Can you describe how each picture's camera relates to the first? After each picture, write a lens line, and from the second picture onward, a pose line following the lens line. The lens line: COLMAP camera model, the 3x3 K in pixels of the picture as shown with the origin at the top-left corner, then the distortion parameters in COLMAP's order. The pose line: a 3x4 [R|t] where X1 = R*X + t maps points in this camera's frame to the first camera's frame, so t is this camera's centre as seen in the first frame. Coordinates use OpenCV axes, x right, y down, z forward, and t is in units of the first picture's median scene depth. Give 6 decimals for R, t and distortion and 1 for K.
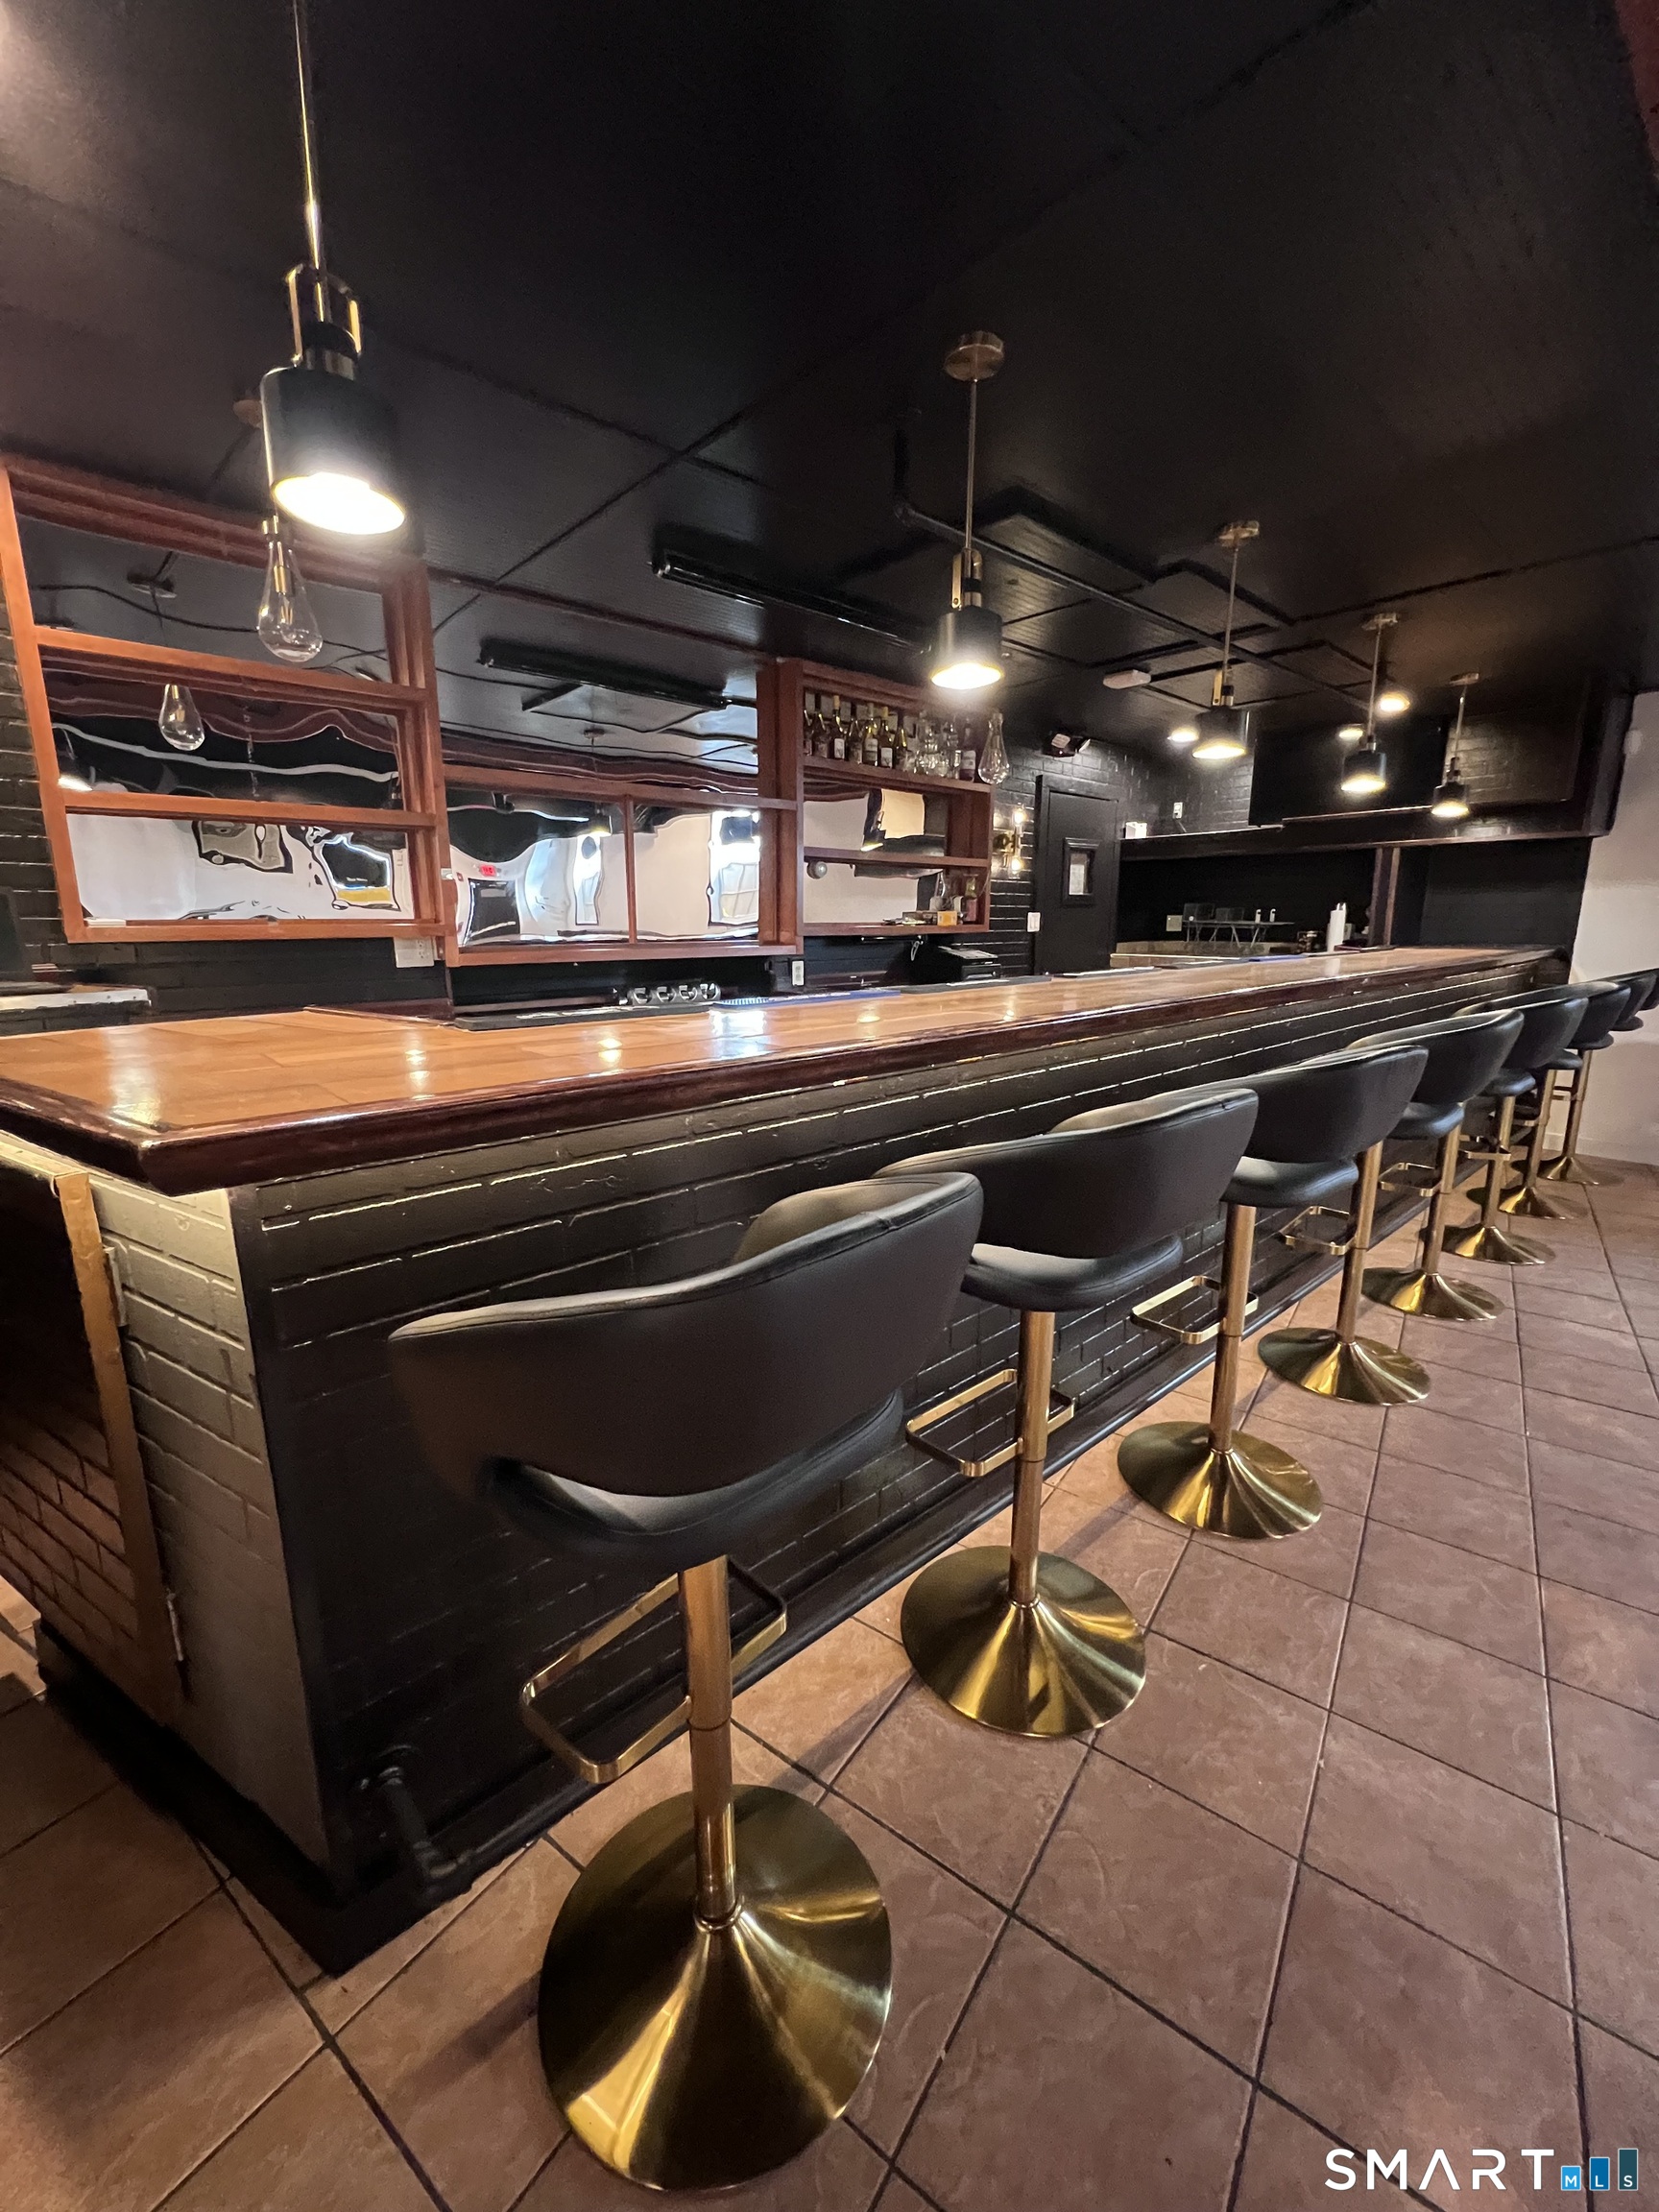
lens RADIAL K [[884.4, 0, 822.0], [0, 884.4, 1108.8], [0, 0, 1]] dist [-0.000574, 0.000294]
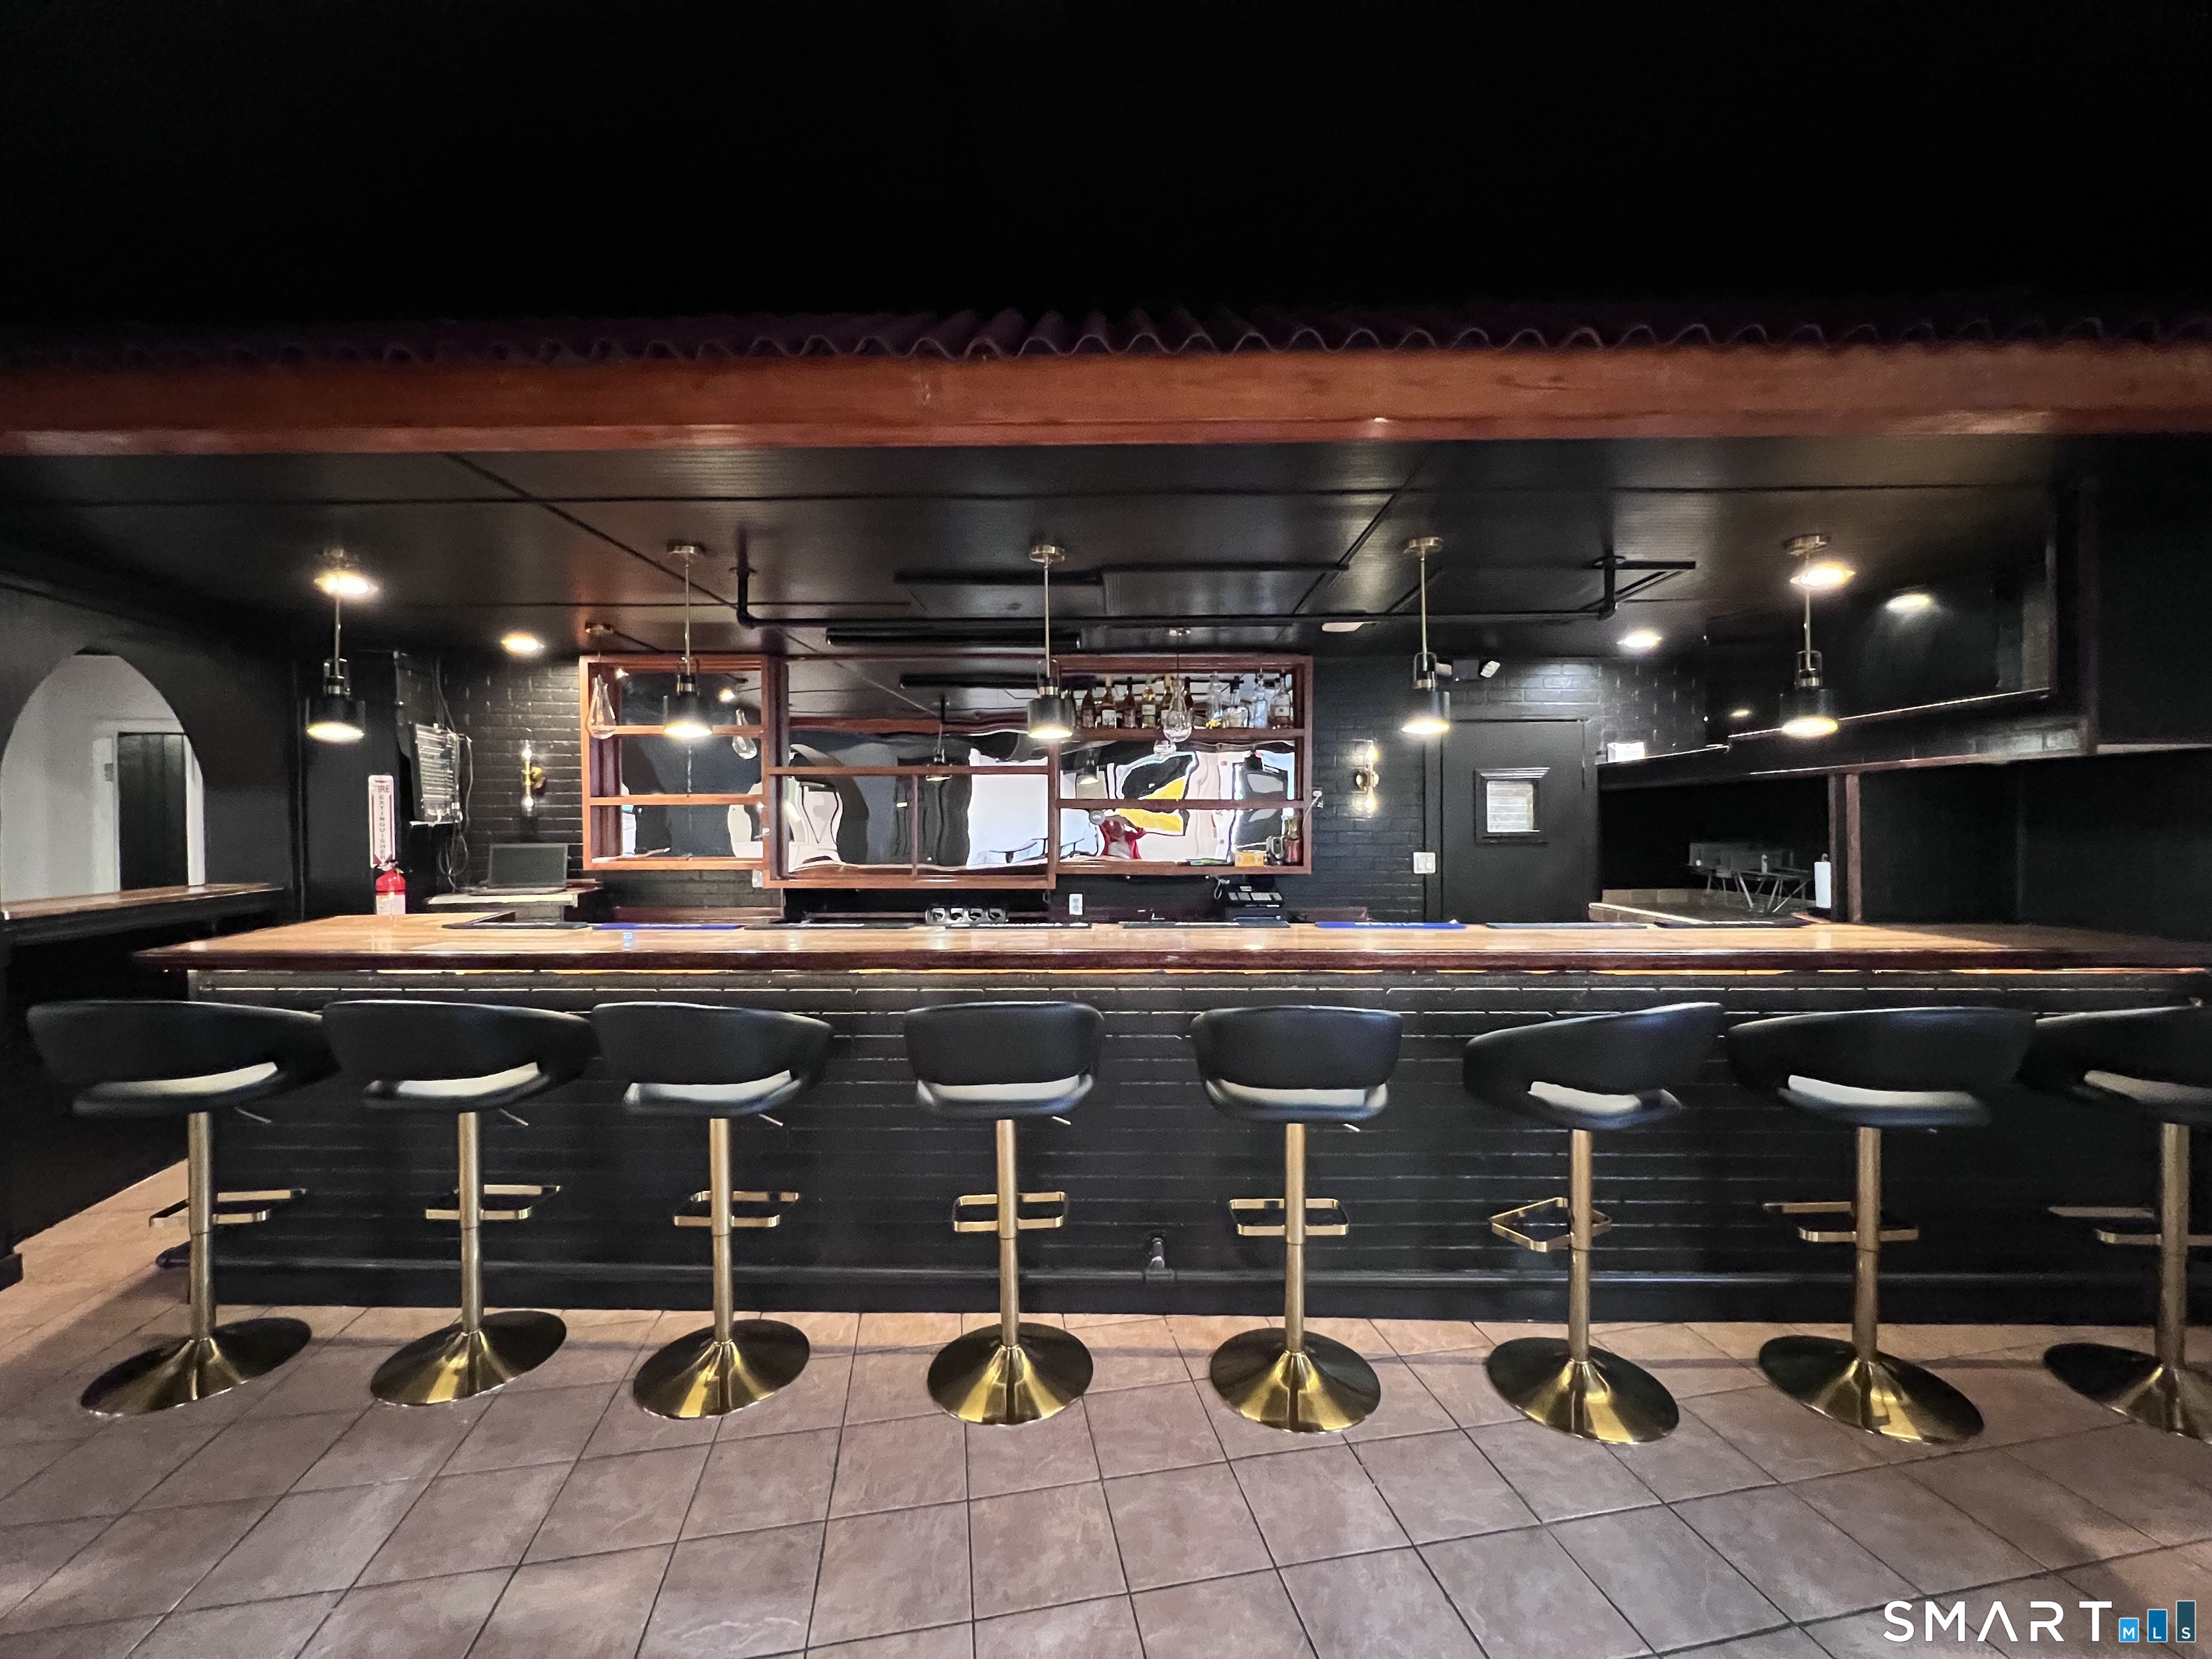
lens RADIAL K [[888.8, 0, 1109.7], [0, 888.8, 832.0], [0, 0, 1]] dist [0.003595, 0.000244]
pose [[0.726085, 0.009831, -0.687535, 0.697377], [-0.145377, 0.979489, -0.139523, -0.078572], [0.672061, 0.201257, 0.712621, 0.157552]]
